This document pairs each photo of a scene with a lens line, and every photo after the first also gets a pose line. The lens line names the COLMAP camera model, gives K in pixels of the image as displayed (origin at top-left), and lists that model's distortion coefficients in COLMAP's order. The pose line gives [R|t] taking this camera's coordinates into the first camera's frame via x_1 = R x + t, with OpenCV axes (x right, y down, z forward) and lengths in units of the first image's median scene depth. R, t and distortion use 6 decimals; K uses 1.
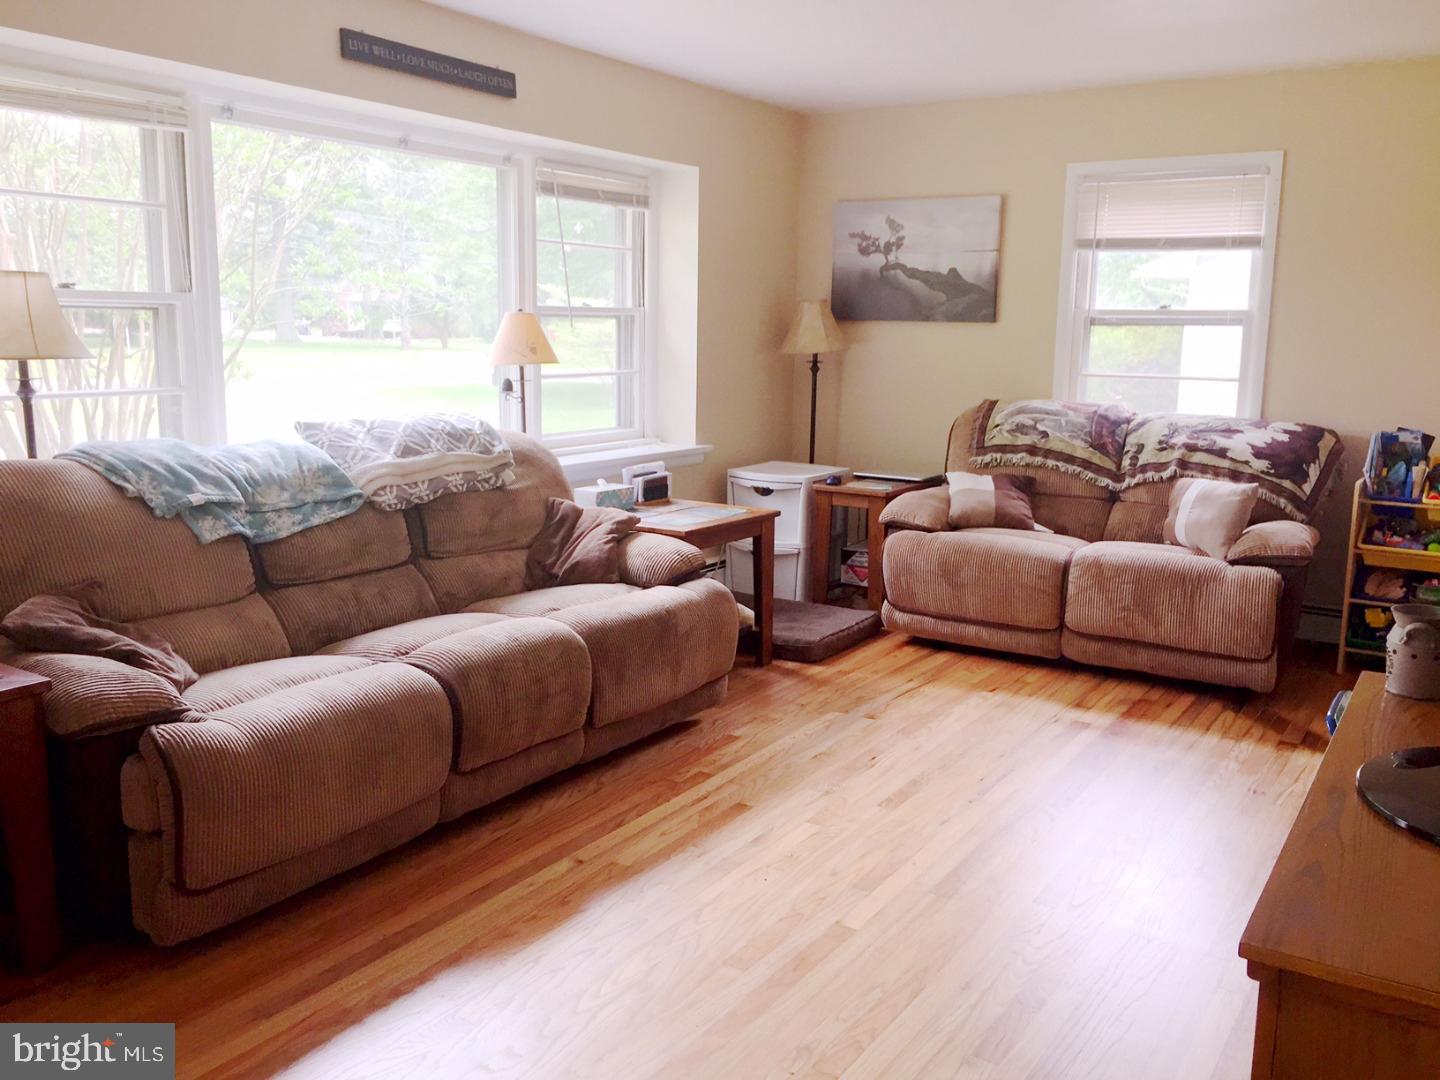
lens RADIAL K [[1231.8, 0, 728.5], [0, 1231.8, 527.1], [0, 0, 1]] dist [0.079825, -0.104715]
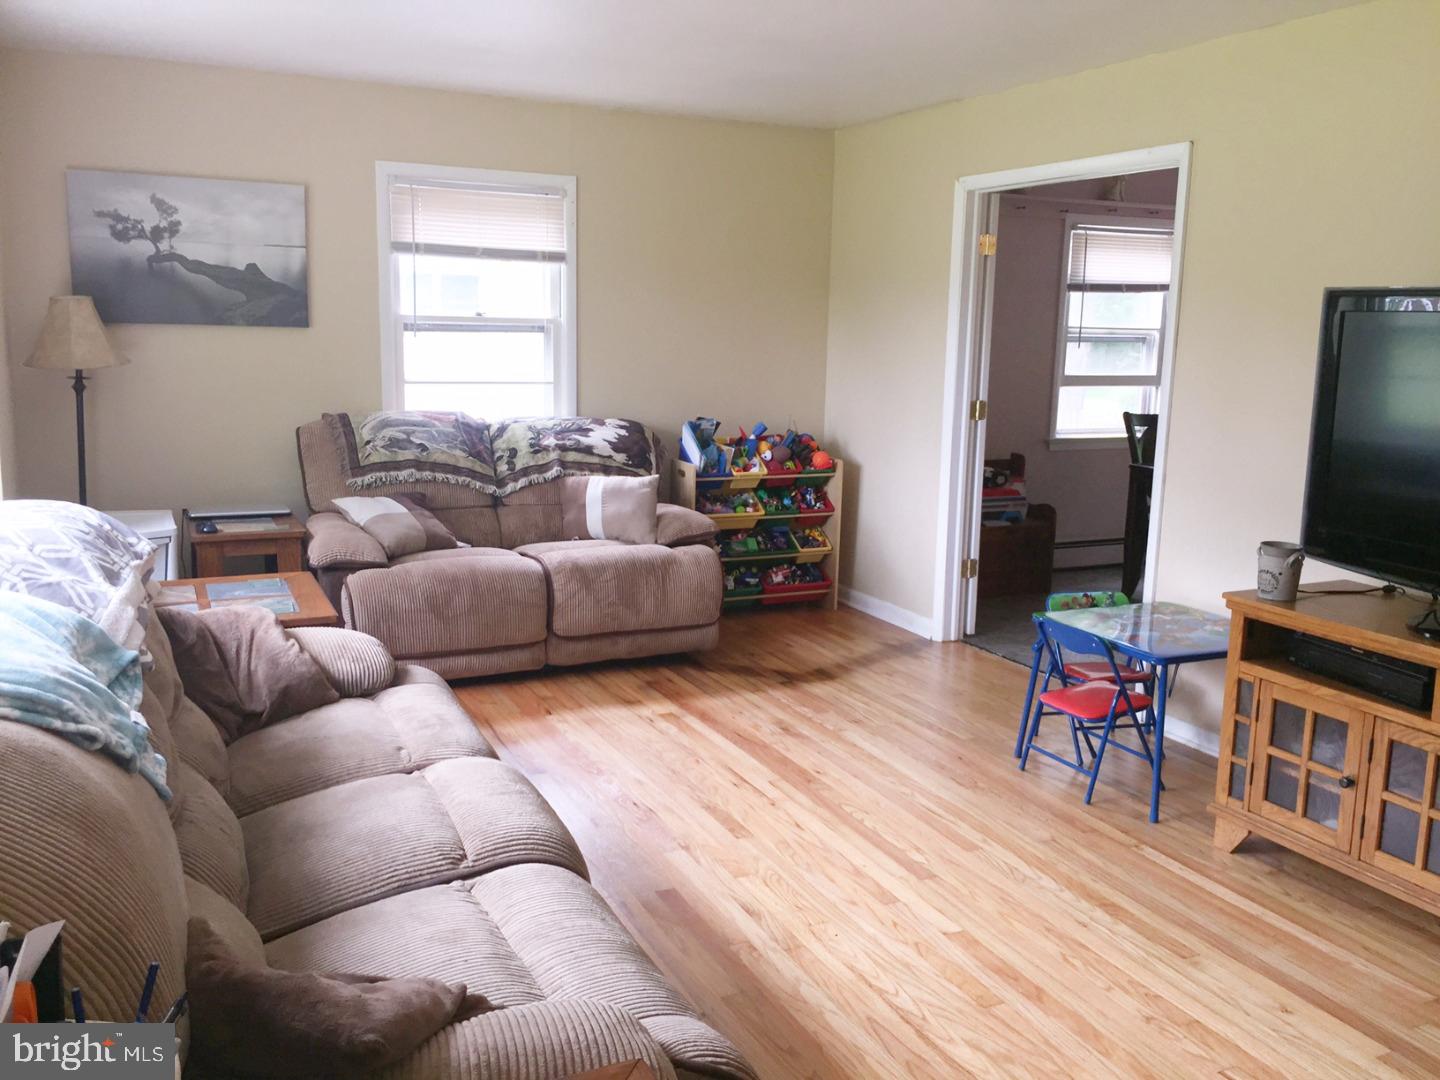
lens RADIAL K [[1231.8, 0, 723.0], [0, 1231.8, 527.1], [0, 0, 1]] dist [0.079825, -0.104715]
pose [[0.525411, -0.146102, 0.838211, -0.500308], [0.127107, 0.987570, 0.092461, -0.084235], [-0.841301, 0.057963, 0.537450, 0.340461]]
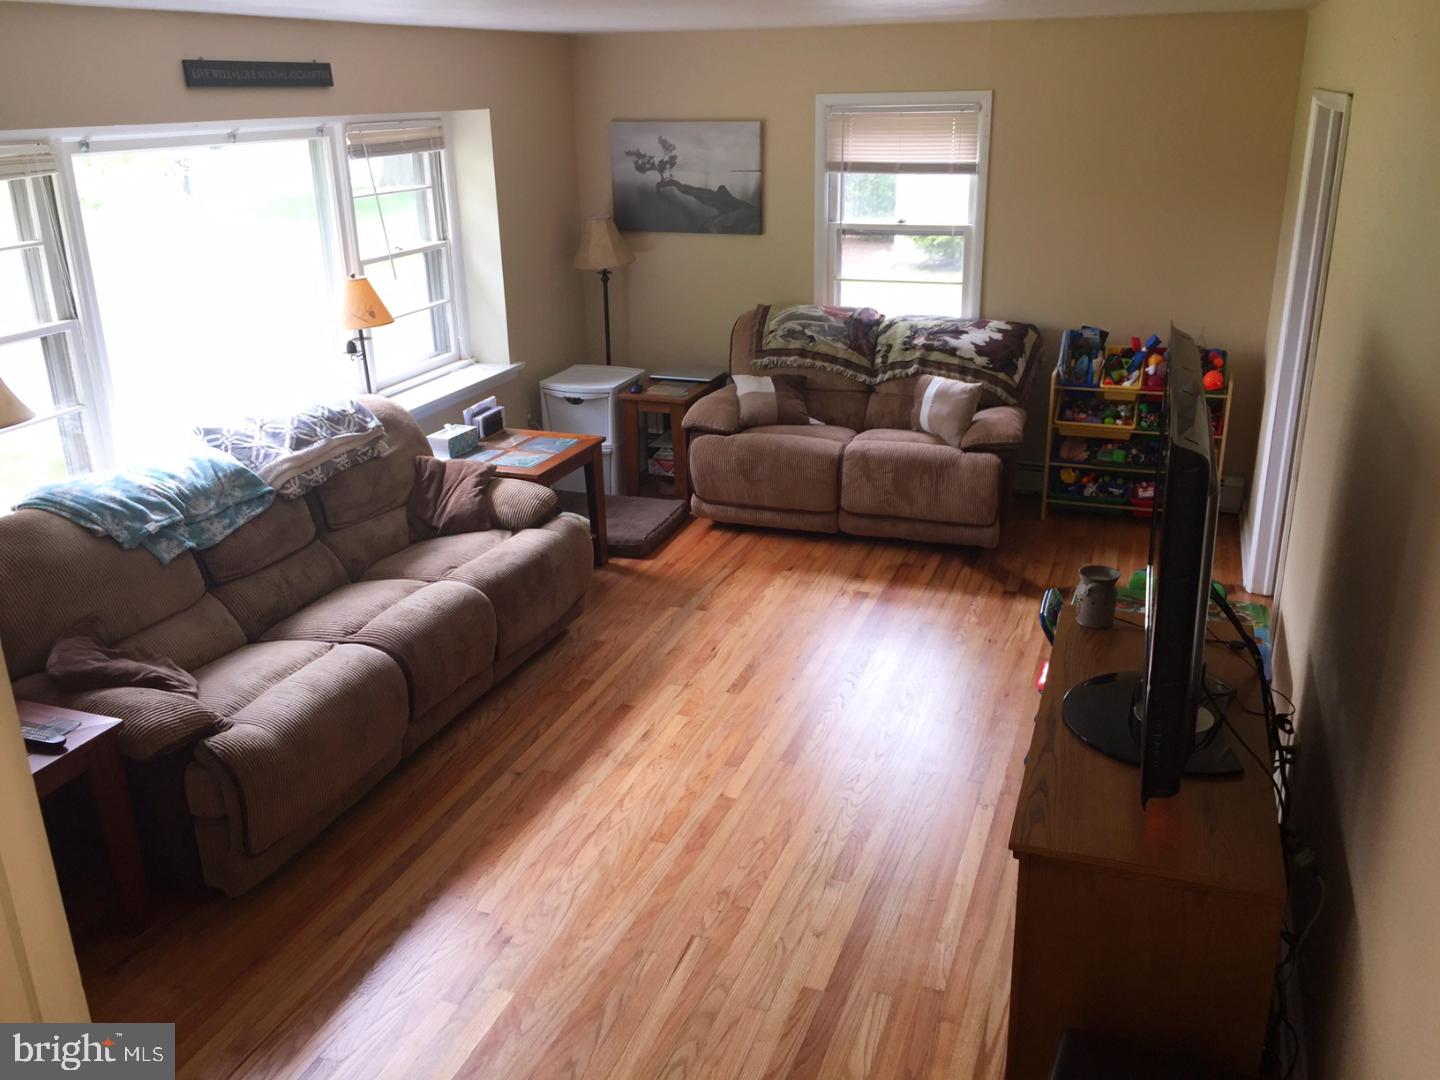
lens RADIAL K [[1231.8, 0, 725.8], [0, 1231.8, 529.7], [0, 0, 1]] dist [0.079825, -0.104715]
pose [[0.974598, -0.106040, 0.197267, -0.089351], [0.069523, 0.980539, 0.183601, -0.136876], [-0.212897, -0.165223, 0.963004, -0.174597]]
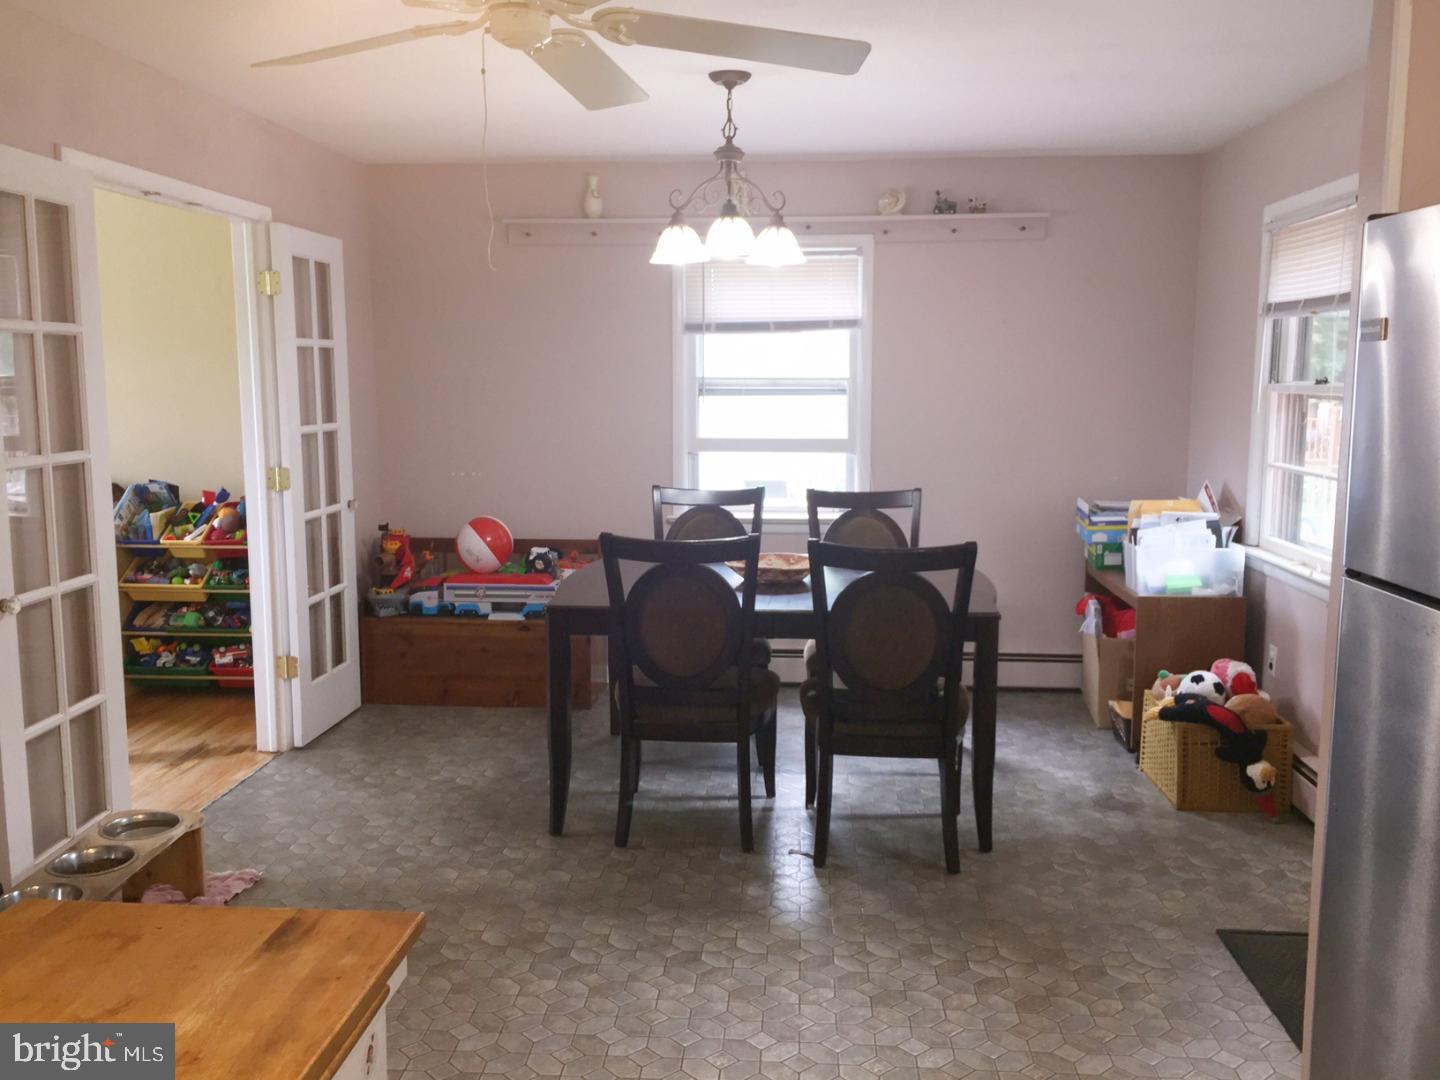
lens RADIAL K [[1231.8, 0, 720.9], [0, 1231.8, 542.6], [0, 0, 1]] dist [0.079825, -0.104715]
pose [[0.880149, -0.079182, 0.468047, 0.469338], [0.093965, 0.995541, -0.008279, 0.038598], [-0.465304, 0.051267, 0.883665, -0.271386]]
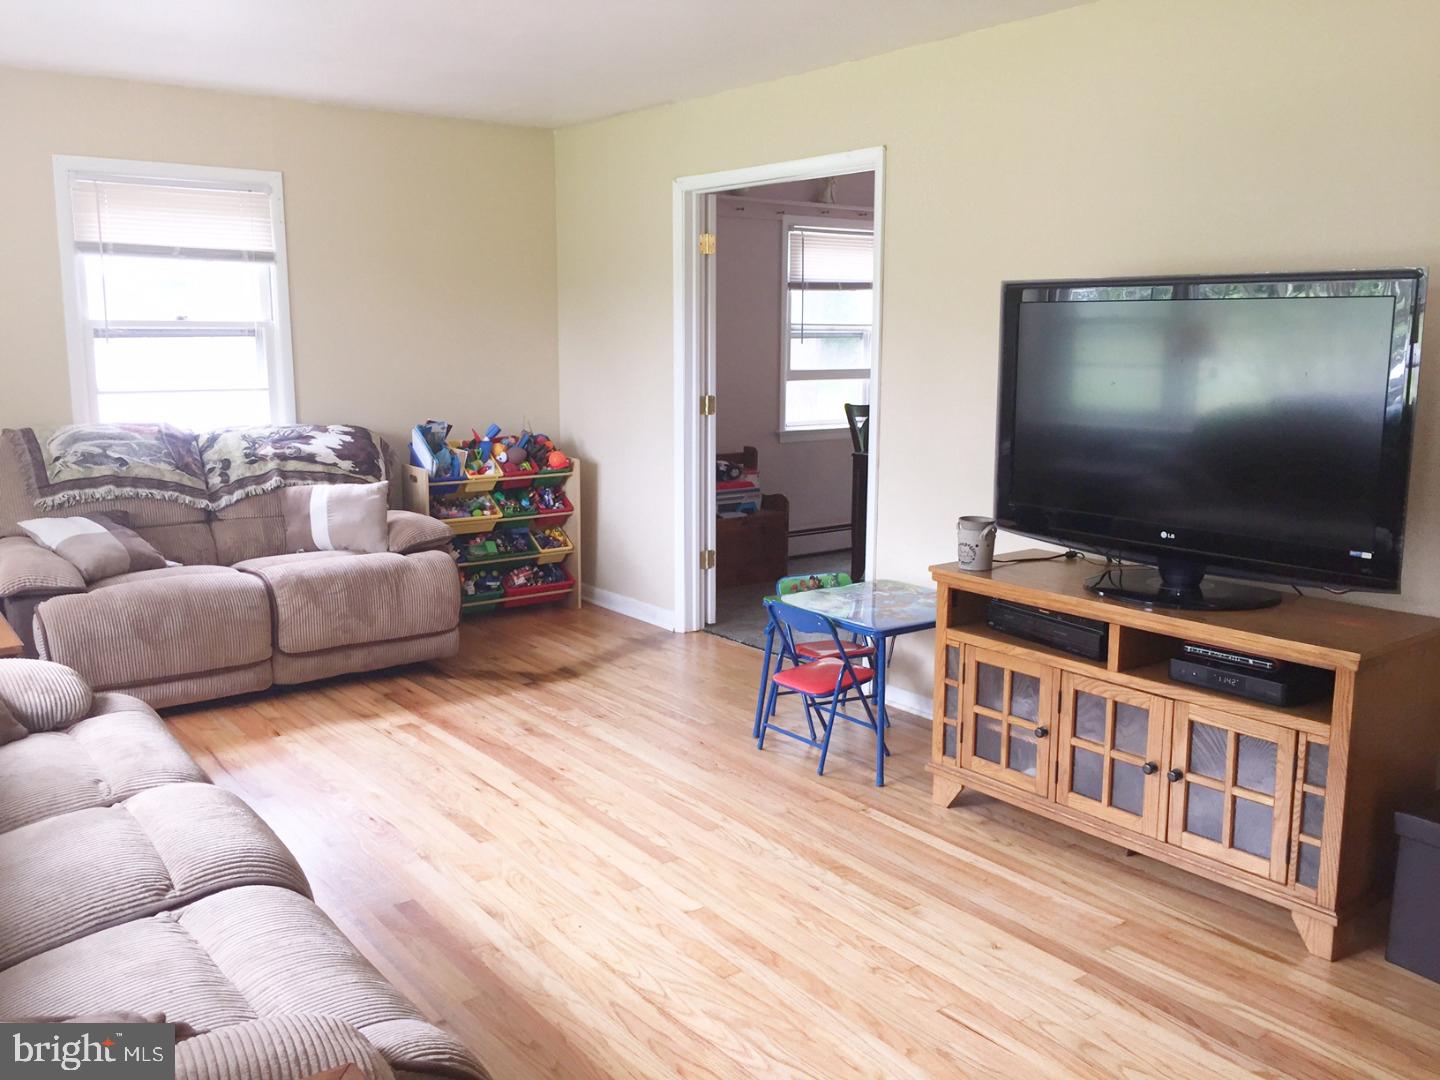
lens RADIAL K [[1231.8, 0, 718.5], [0, 1231.8, 527.7], [0, 0, 1]] dist [0.079825, -0.104715]
pose [[0.344952, -0.166869, 0.923668, -0.499986], [0.156207, 0.980553, 0.118809, -0.078480], [-0.925531, 0.103300, 0.364310, 0.325183]]
